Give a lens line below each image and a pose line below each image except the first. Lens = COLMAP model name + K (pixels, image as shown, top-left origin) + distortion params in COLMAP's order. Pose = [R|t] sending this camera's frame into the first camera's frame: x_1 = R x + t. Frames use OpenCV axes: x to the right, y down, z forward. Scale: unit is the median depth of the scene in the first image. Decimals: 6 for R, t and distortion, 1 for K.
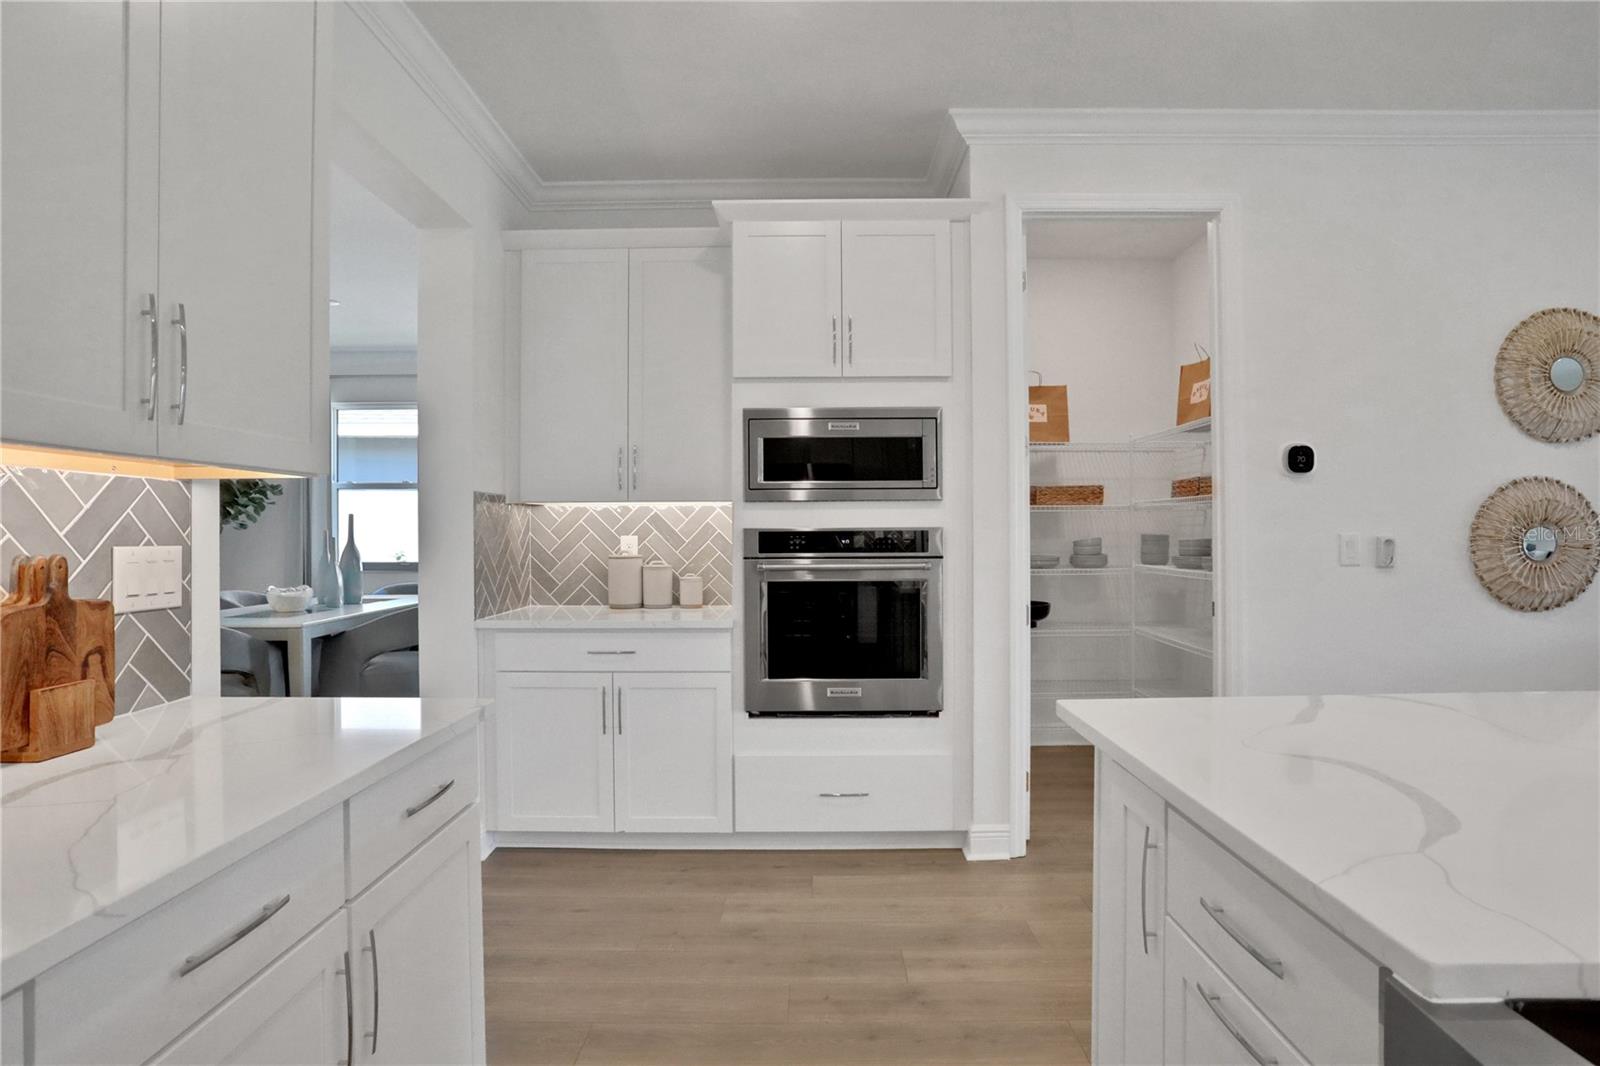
lens RADIAL K [[862.2, 0, 799.4], [0, 862.2, 549.6], [0, 0, 1]] dist [-0.086907, -0.000024]
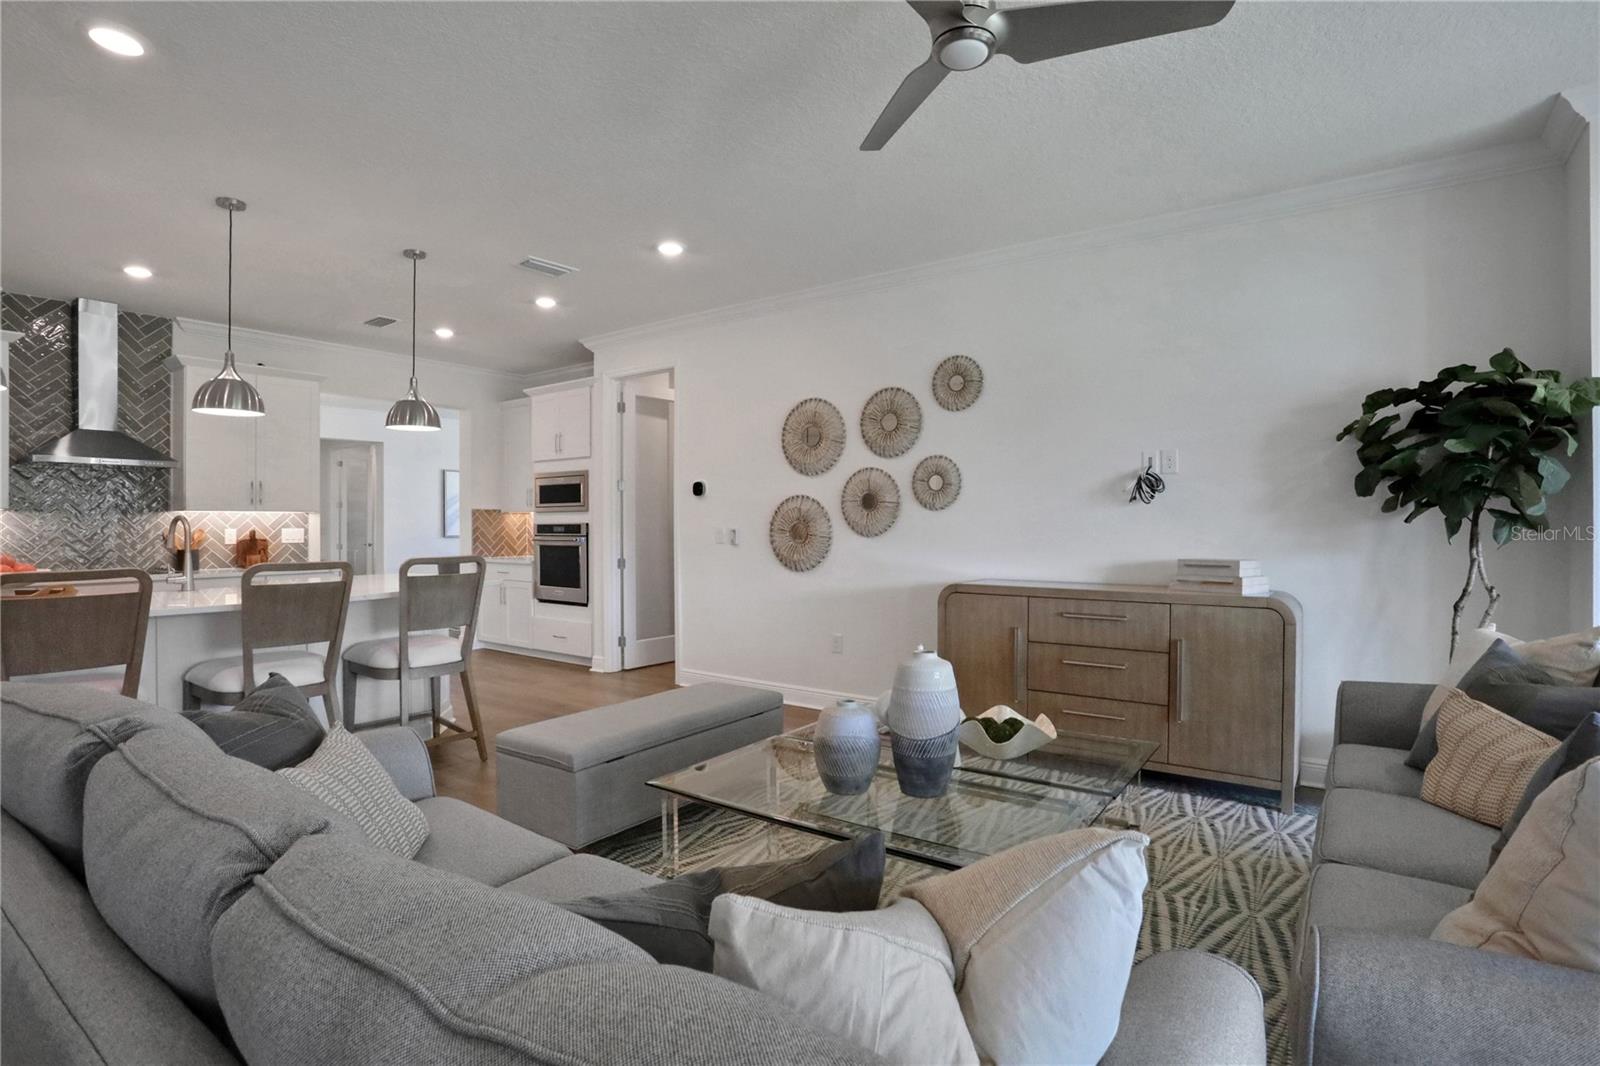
lens RADIAL K [[833.4, 0, 806.8], [0, 833.4, 528.4], [0, 0, 1]] dist [-0.084990, 0.049932]
pose [[0.810594, 0.007225, -0.585563, 1.931409], [-0.012037, 0.999918, -0.004325, -0.008996], [0.585484, 0.010554, 0.810615, -0.442353]]
